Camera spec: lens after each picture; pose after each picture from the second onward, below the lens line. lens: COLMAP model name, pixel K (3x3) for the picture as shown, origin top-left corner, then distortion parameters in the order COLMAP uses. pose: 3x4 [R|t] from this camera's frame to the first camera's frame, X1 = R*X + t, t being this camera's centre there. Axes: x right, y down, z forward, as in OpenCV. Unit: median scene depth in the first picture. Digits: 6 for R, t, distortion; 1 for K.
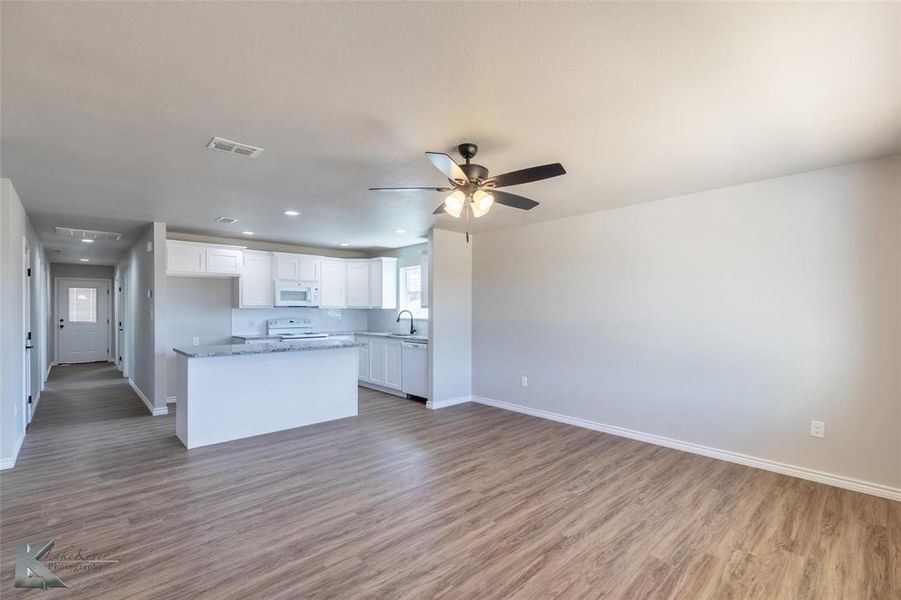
lens RADIAL K [[402.5, 0, 448.9], [0, 402.5, 305.2], [0, 0, 1]] dist [0.002186, -0.000089]
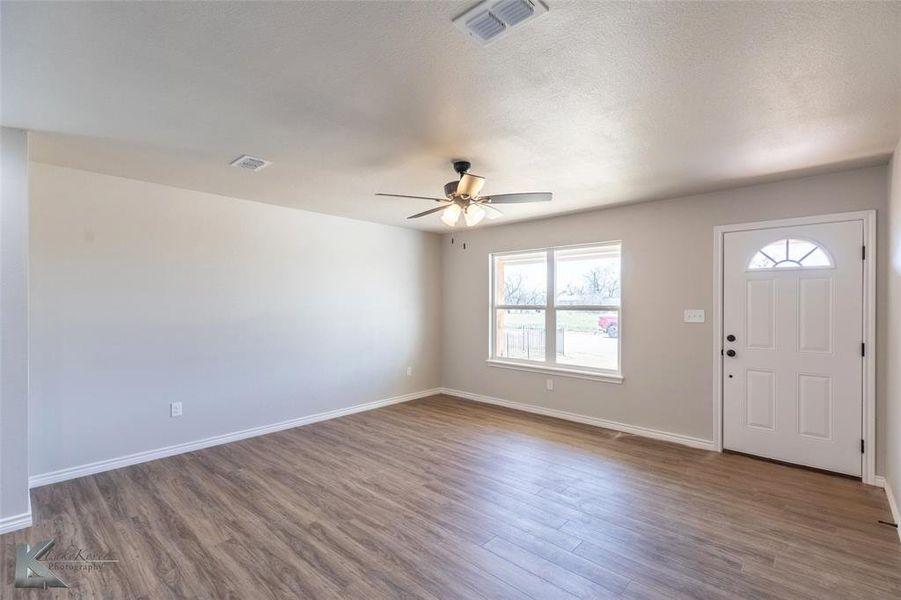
lens RADIAL K [[402.5, 0, 448.9], [0, 402.5, 305.2], [0, 0, 1]] dist [0.002186, -0.000089]
pose [[-0.068405, -0.005173, 0.997644, -0.907495], [-0.011308, 0.999926, 0.004410, -0.001130], [-0.997594, -0.010979, -0.068458, 0.953177]]
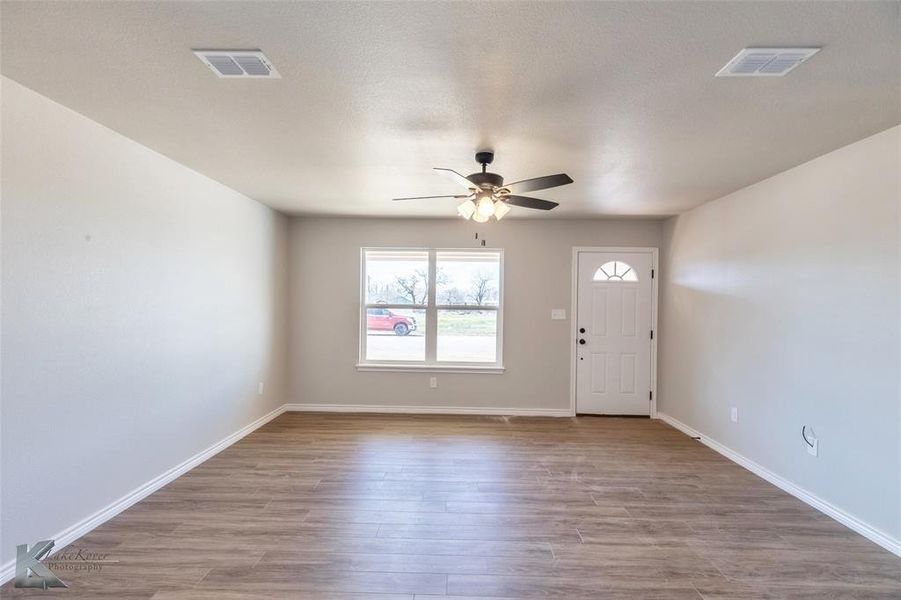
lens RADIAL K [[402.5, 0, 448.9], [0, 402.5, 305.2], [0, 0, 1]] dist [0.002186, -0.000089]
pose [[-0.708478, -0.016068, 0.705550, -0.538294], [-0.021868, 0.999761, 0.000809, 0.000983], [-0.705394, -0.014856, -0.708660, 1.541502]]
